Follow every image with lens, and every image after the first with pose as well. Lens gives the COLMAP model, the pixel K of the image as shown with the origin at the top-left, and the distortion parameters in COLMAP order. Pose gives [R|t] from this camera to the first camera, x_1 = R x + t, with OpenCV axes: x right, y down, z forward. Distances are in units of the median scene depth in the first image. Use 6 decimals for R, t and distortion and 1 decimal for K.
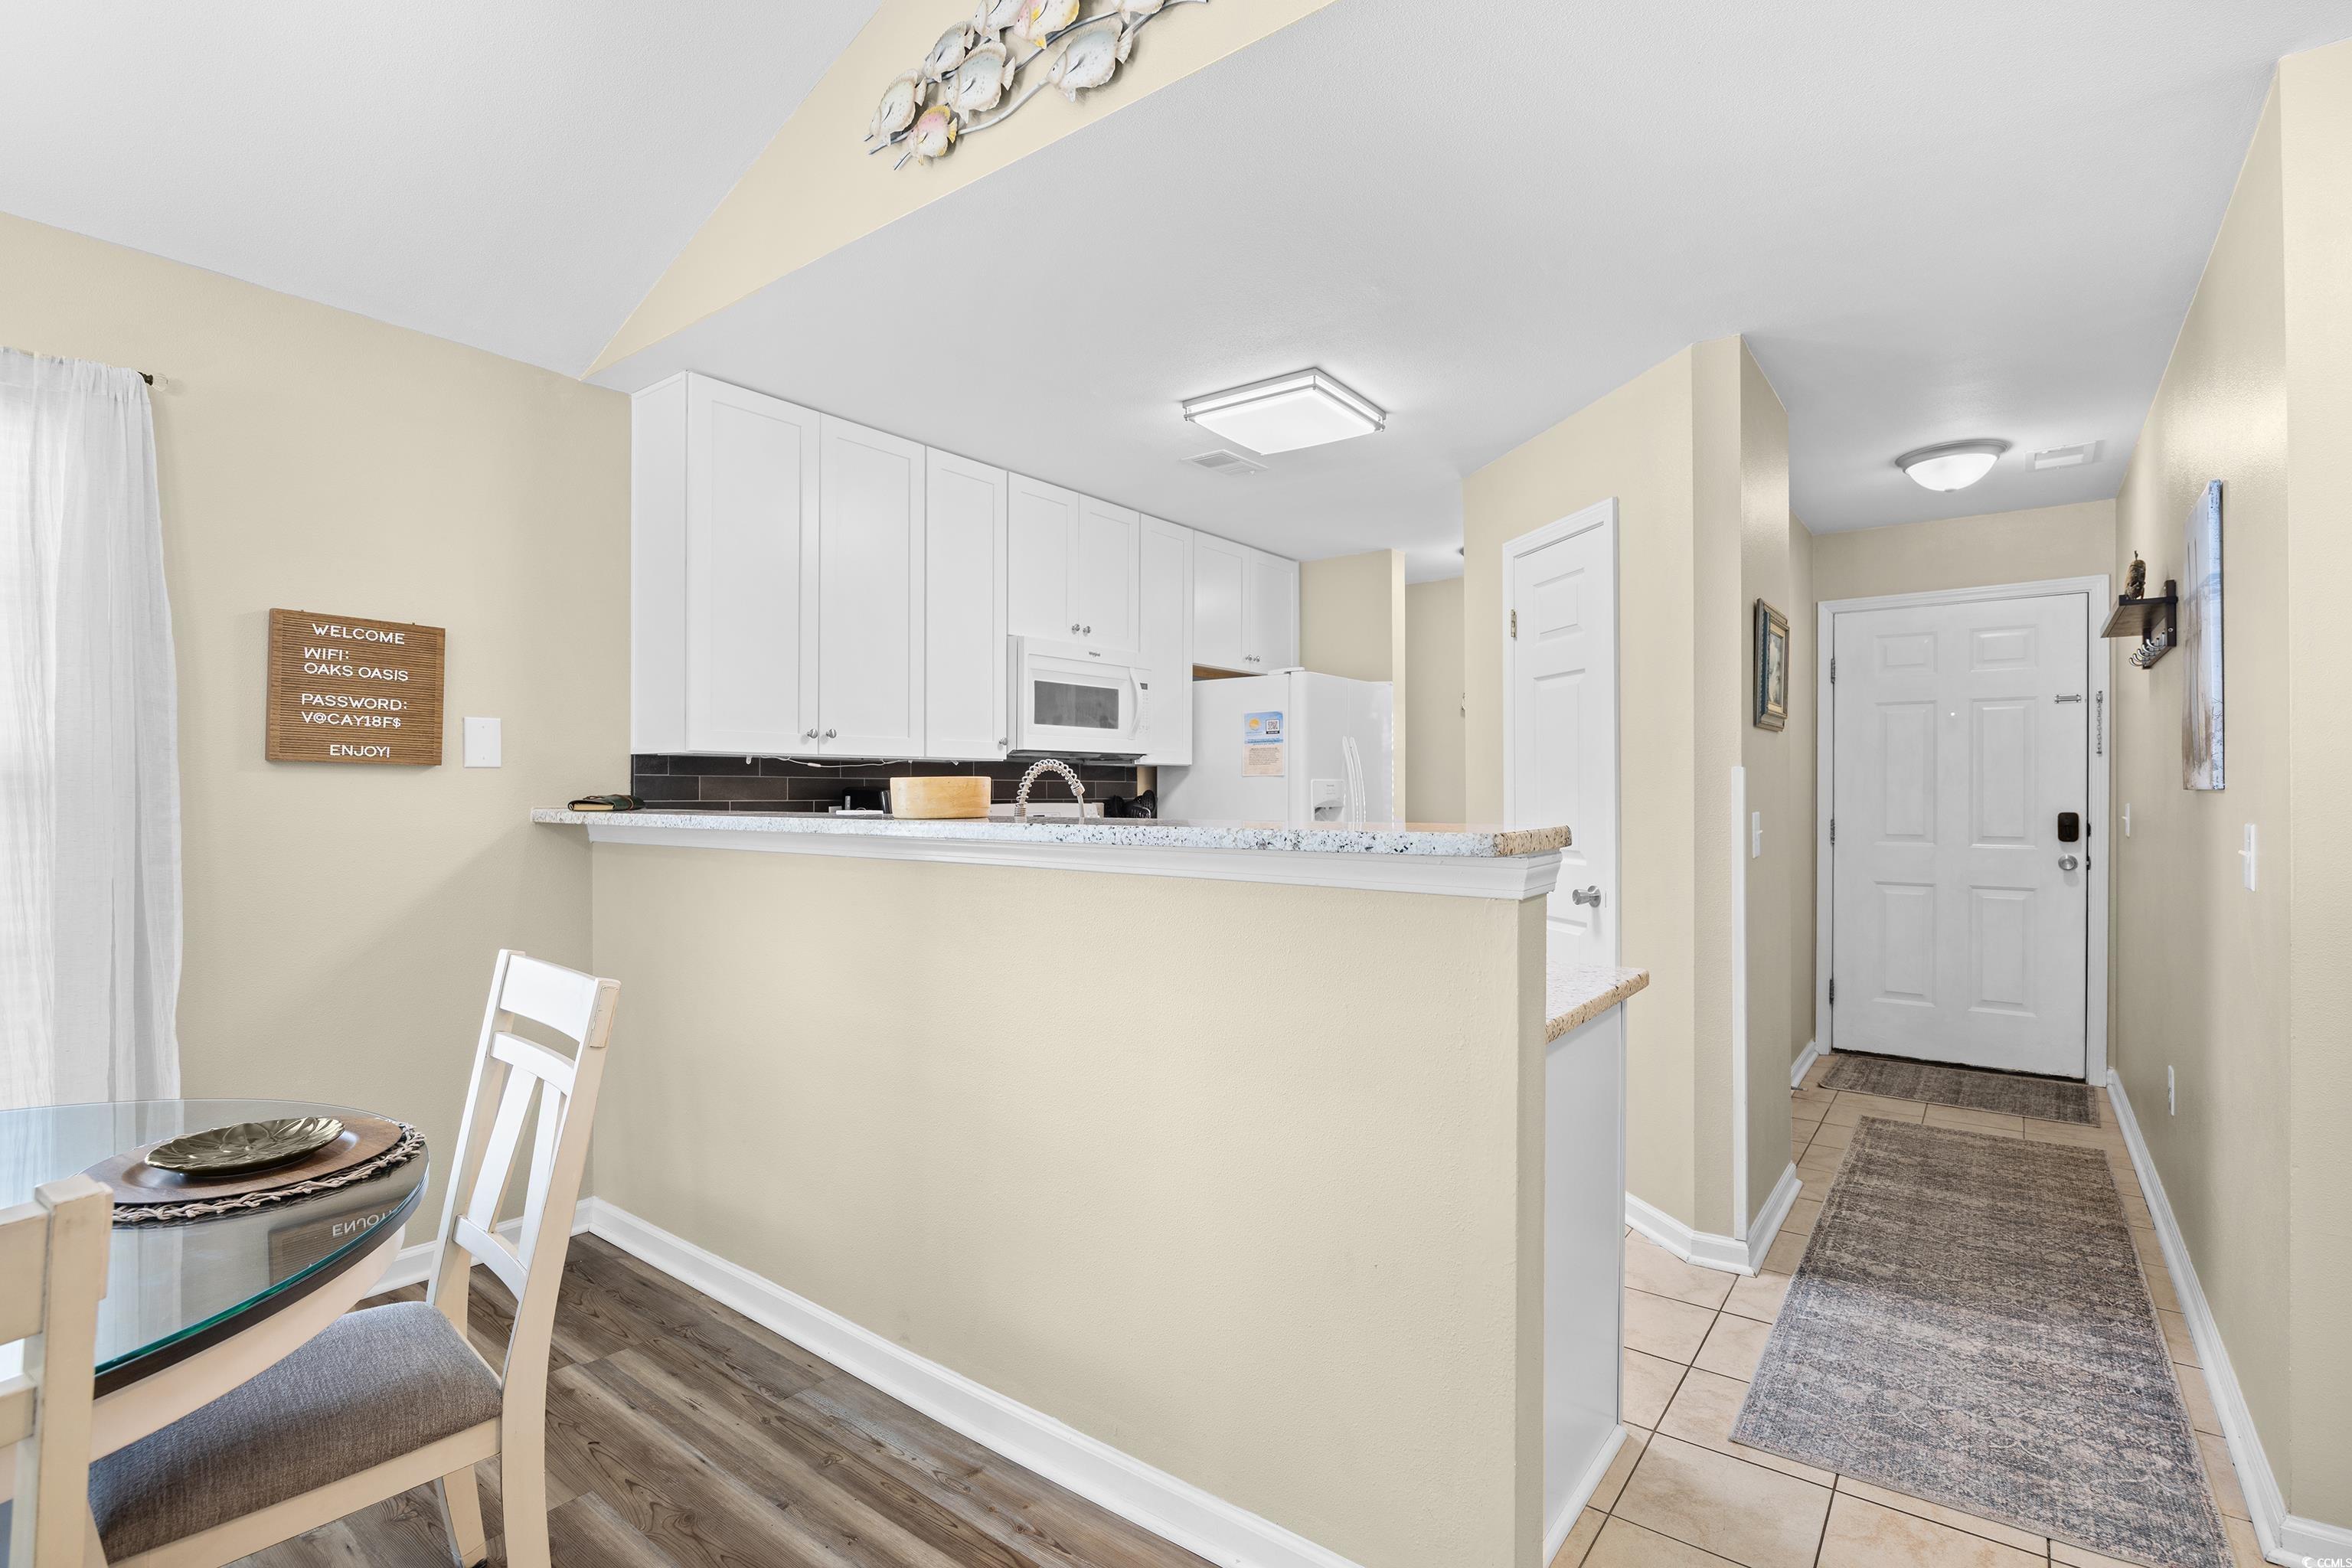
lens RADIAL K [[1087.6, 0, 1174.2], [0, 1087.6, 795.1], [0, 0, 1]] dist [-0.016473, 0.001405]
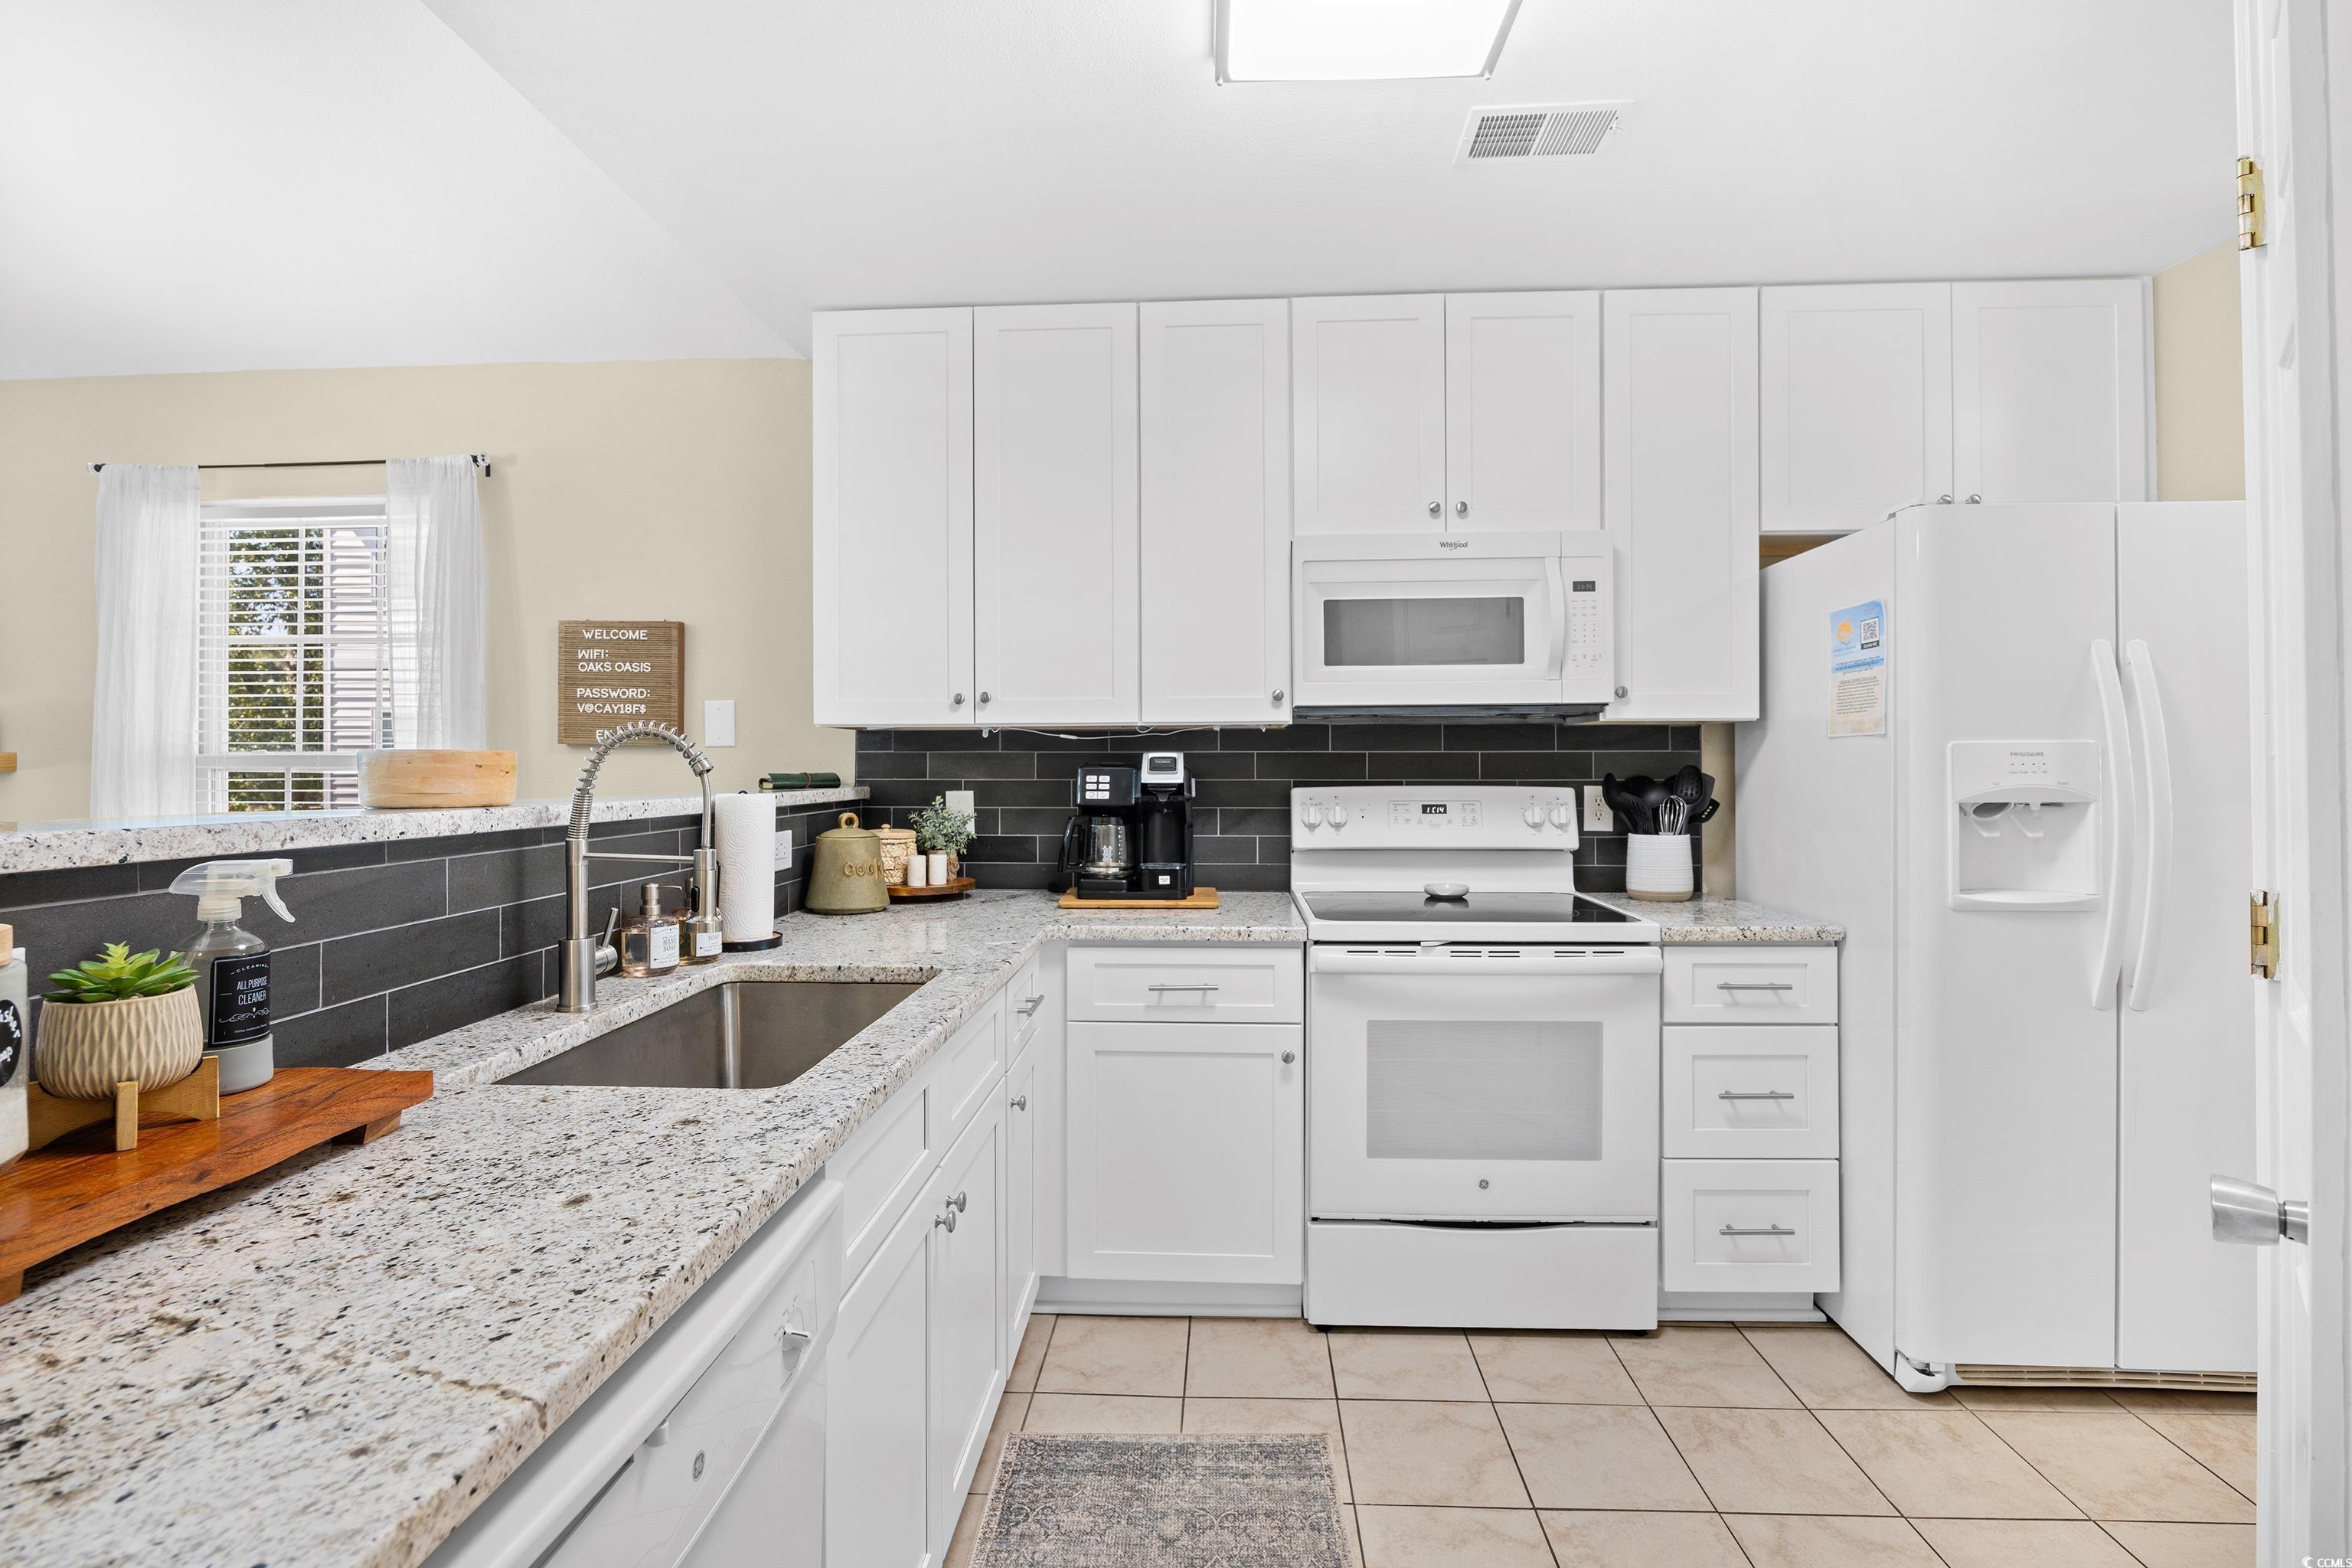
lens RADIAL K [[1079.8, 0, 1173.0], [0, 1079.8, 766.4], [0, 0, 1]] dist [-0.016854, 0.001451]
pose [[0.564024, -0.001812, -0.825757, 0.451139], [-0.001495, 0.999994, -0.003215, -0.003069], [0.825757, 0.003047, 0.564017, 0.698788]]
